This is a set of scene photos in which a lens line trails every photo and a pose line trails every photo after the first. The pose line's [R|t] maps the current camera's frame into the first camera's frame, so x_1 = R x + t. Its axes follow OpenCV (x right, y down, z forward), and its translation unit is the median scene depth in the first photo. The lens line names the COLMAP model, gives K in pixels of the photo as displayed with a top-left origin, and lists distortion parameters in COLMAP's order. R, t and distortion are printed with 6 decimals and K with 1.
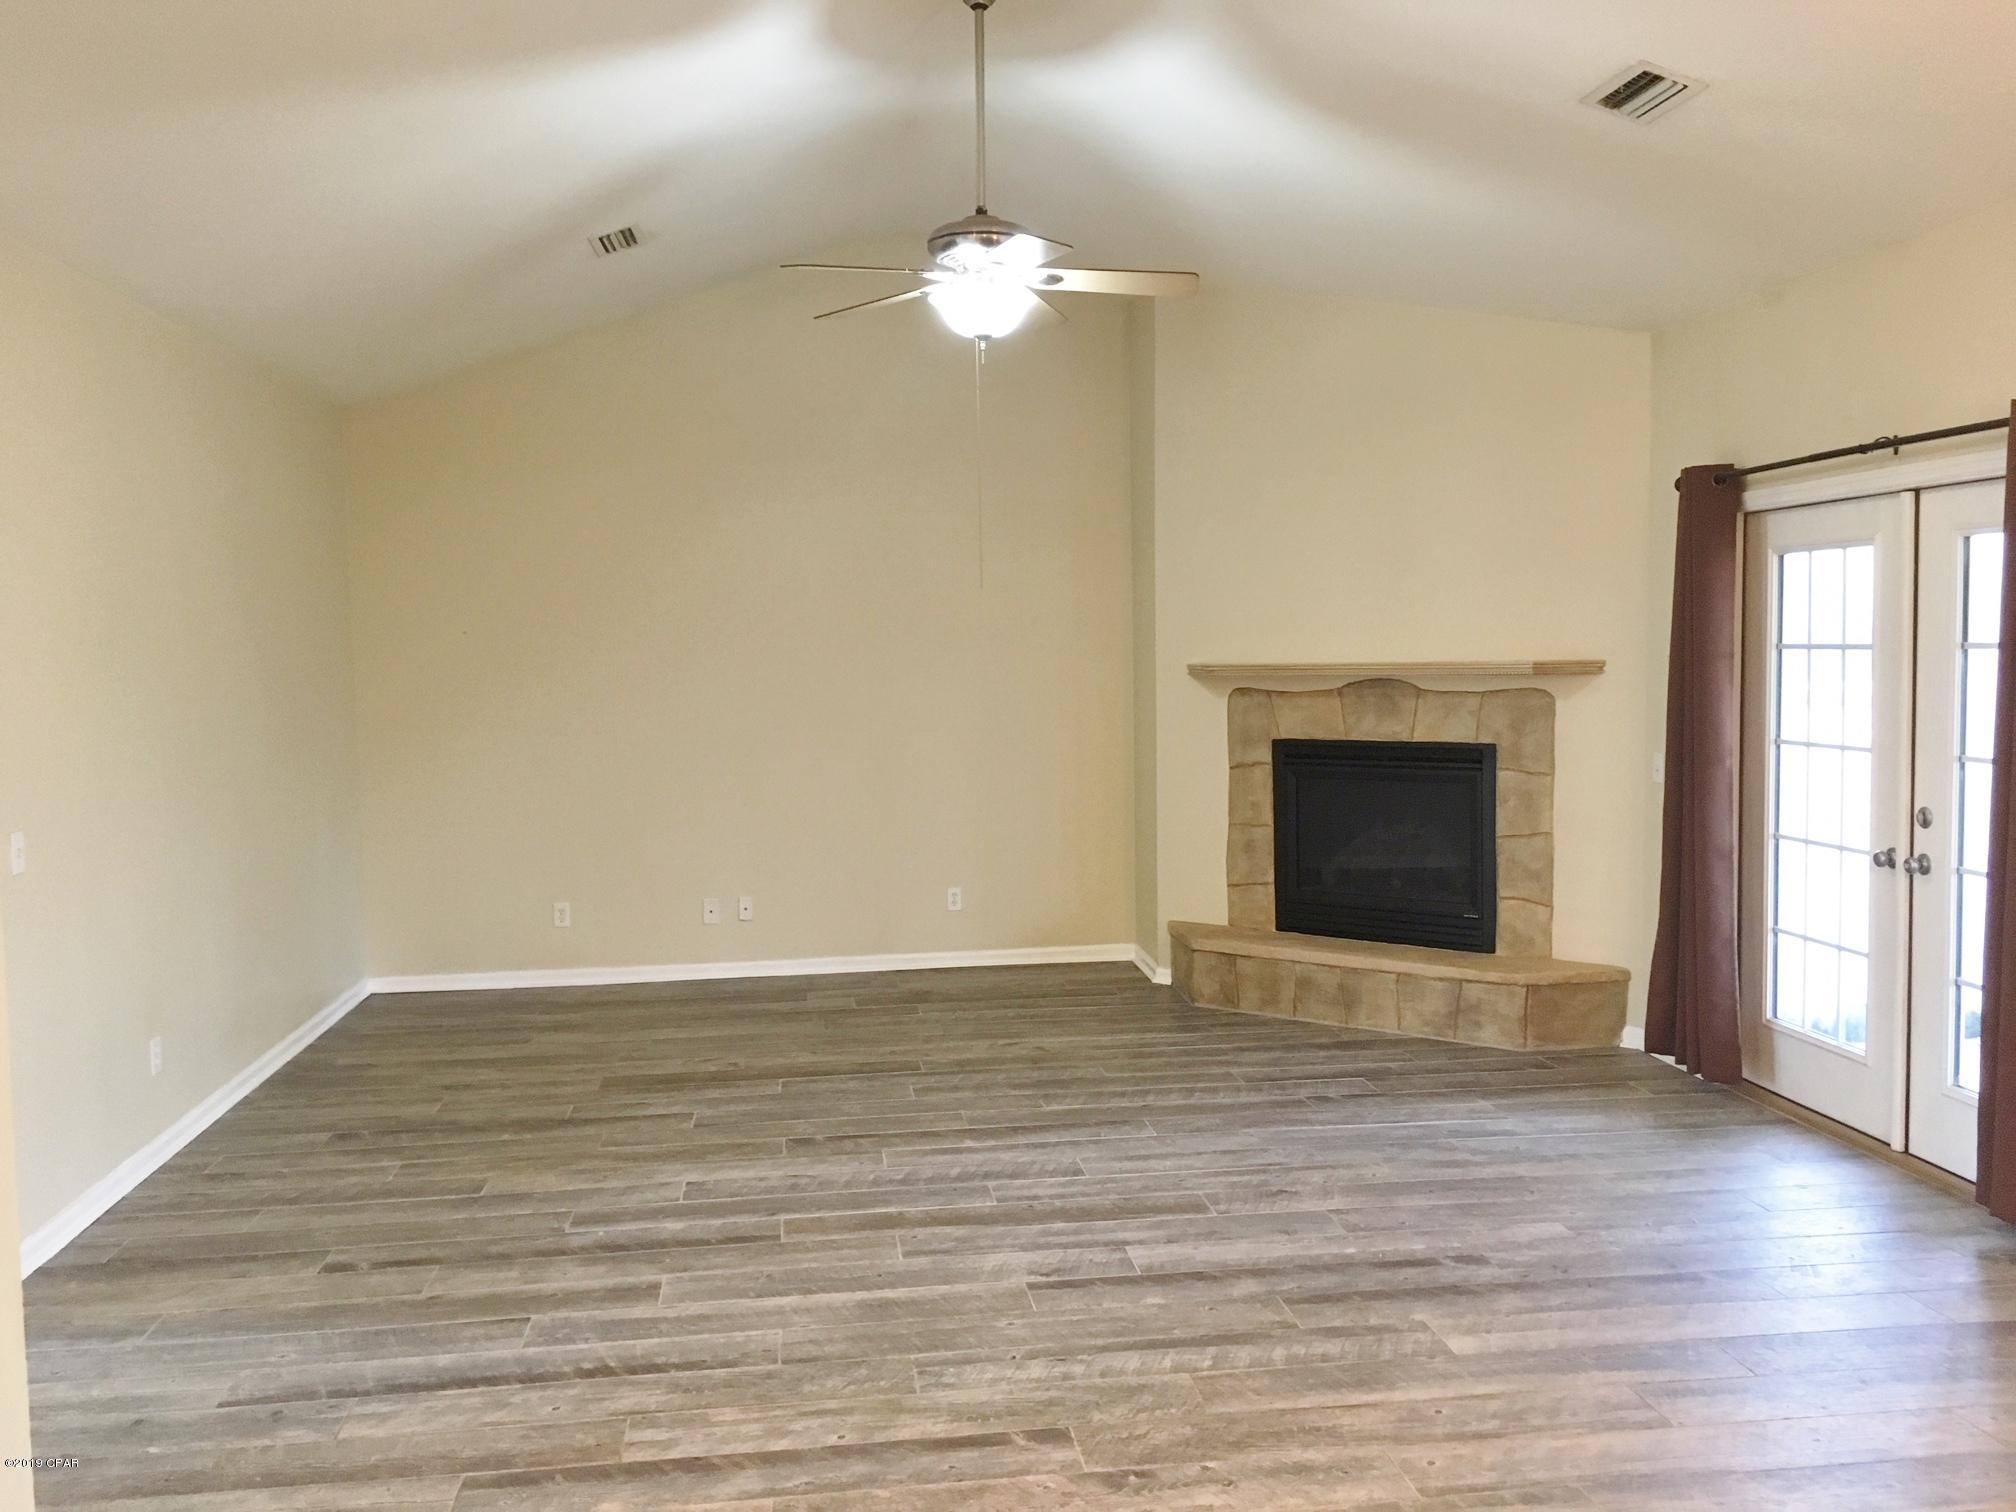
lens RADIAL K [[1701.8, 0, 1003.3], [0, 1701.8, 762.2], [0, 0, 1]] dist [0.071764, -0.099178]
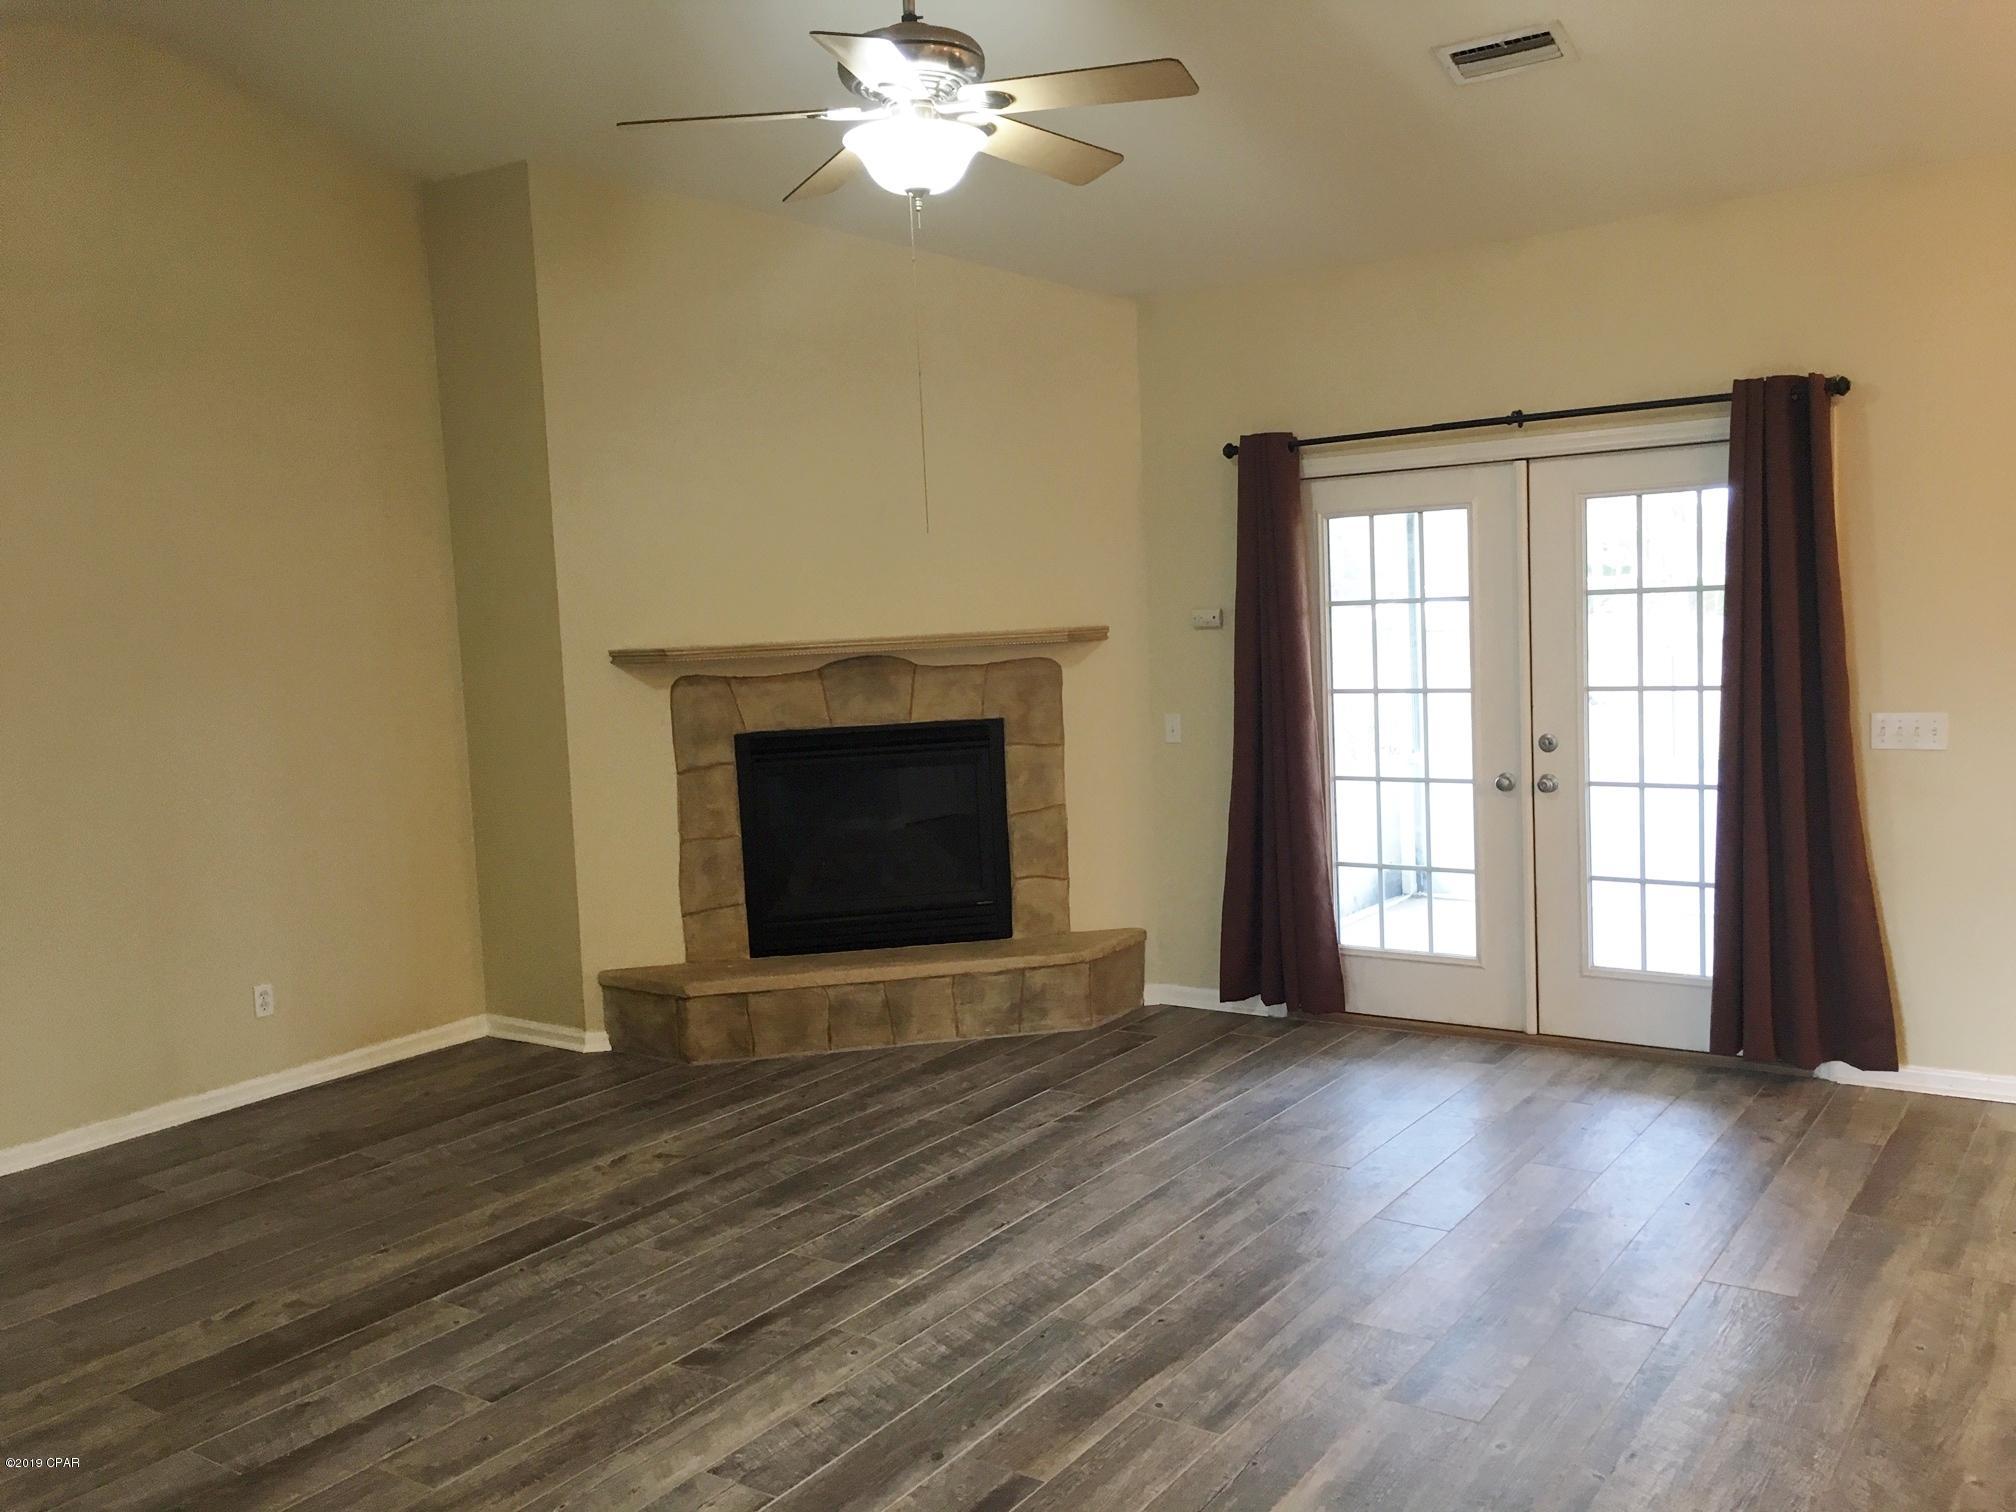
lens RADIAL K [[1701.8, 0, 996.1], [0, 1701.8, 750.3], [0, 0, 1]] dist [0.071764, -0.099178]
pose [[0.673175, -0.076965, 0.735467, -0.417538], [0.085008, 0.996030, 0.026425, -0.018495], [-0.734581, 0.044732, 0.677045, 0.364890]]
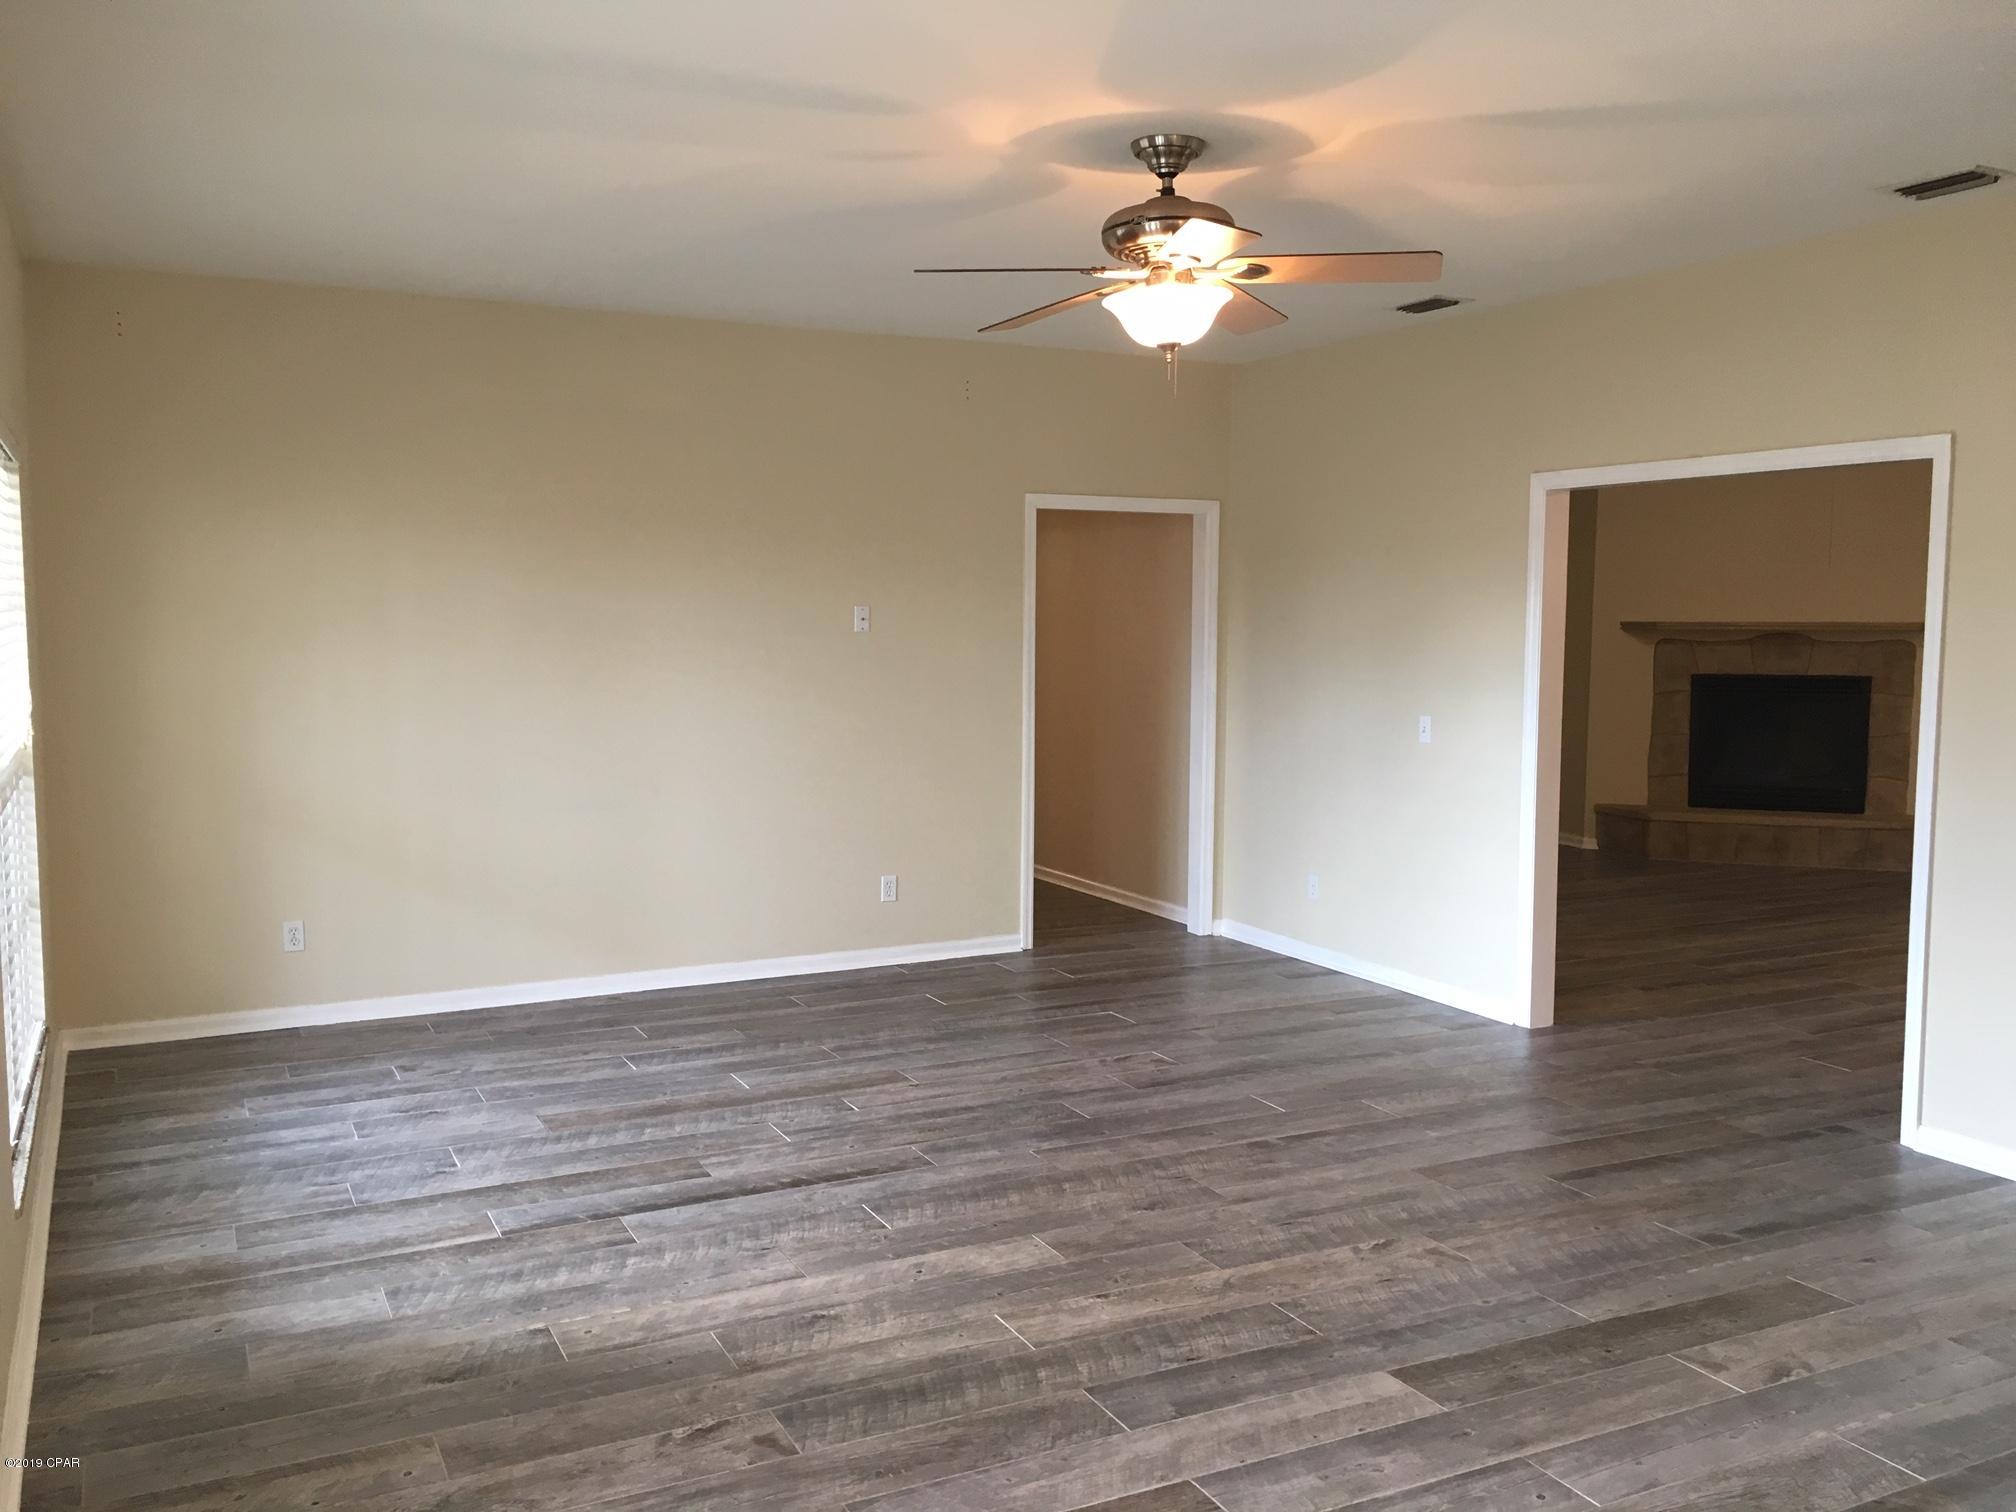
lens RADIAL K [[1701.8, 0, 1001.2], [0, 1701.8, 761.0], [0, 0, 1]] dist [0.071764, -0.099178]
pose [[0.943473, -0.013961, 0.331155, -0.967505], [0.005346, 0.999623, 0.026913, 0.019700], [-0.331406, -0.023622, 0.943193, -0.199044]]
